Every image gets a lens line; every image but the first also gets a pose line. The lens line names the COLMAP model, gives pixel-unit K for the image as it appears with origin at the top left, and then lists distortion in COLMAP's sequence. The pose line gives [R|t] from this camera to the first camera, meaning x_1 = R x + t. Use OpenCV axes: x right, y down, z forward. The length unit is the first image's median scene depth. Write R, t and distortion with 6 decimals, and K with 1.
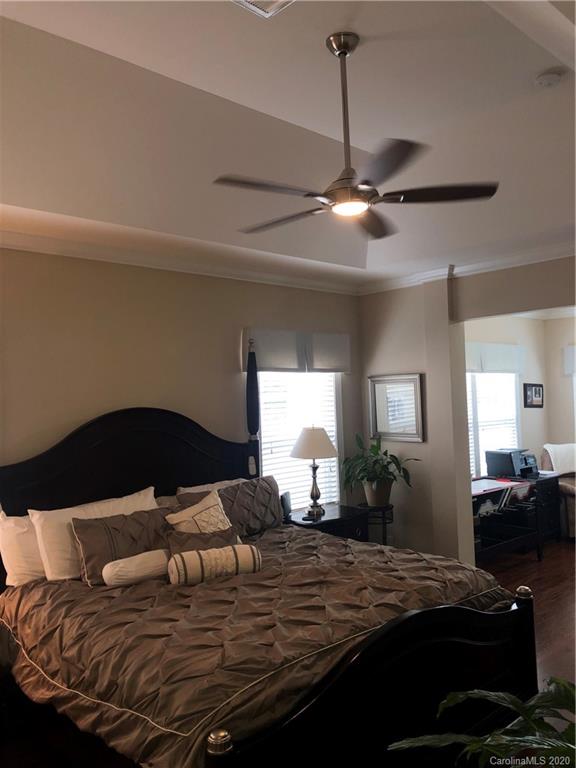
lens RADIAL K [[633.3, 0, 288.7], [0, 633.3, 385.0], [0, 0, 1]] dist [0.061144, -0.063506]
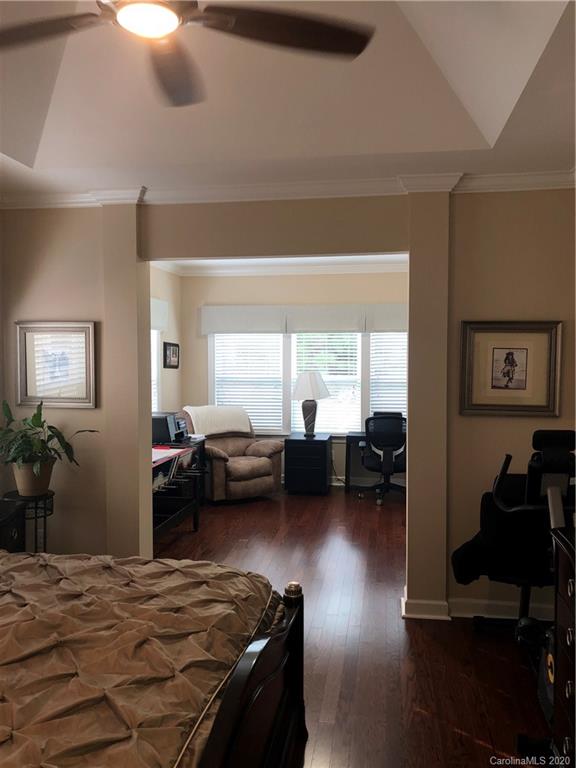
lens RADIAL K [[633.3, 0, 288.2], [0, 633.3, 385.8], [0, 0, 1]] dist [0.061144, -0.063506]
pose [[0.791369, 0.000134, 0.611339, -0.084181], [-0.037718, 0.998106, 0.048607, 0.013795], [-0.610174, -0.061525, 0.789875, 0.222785]]
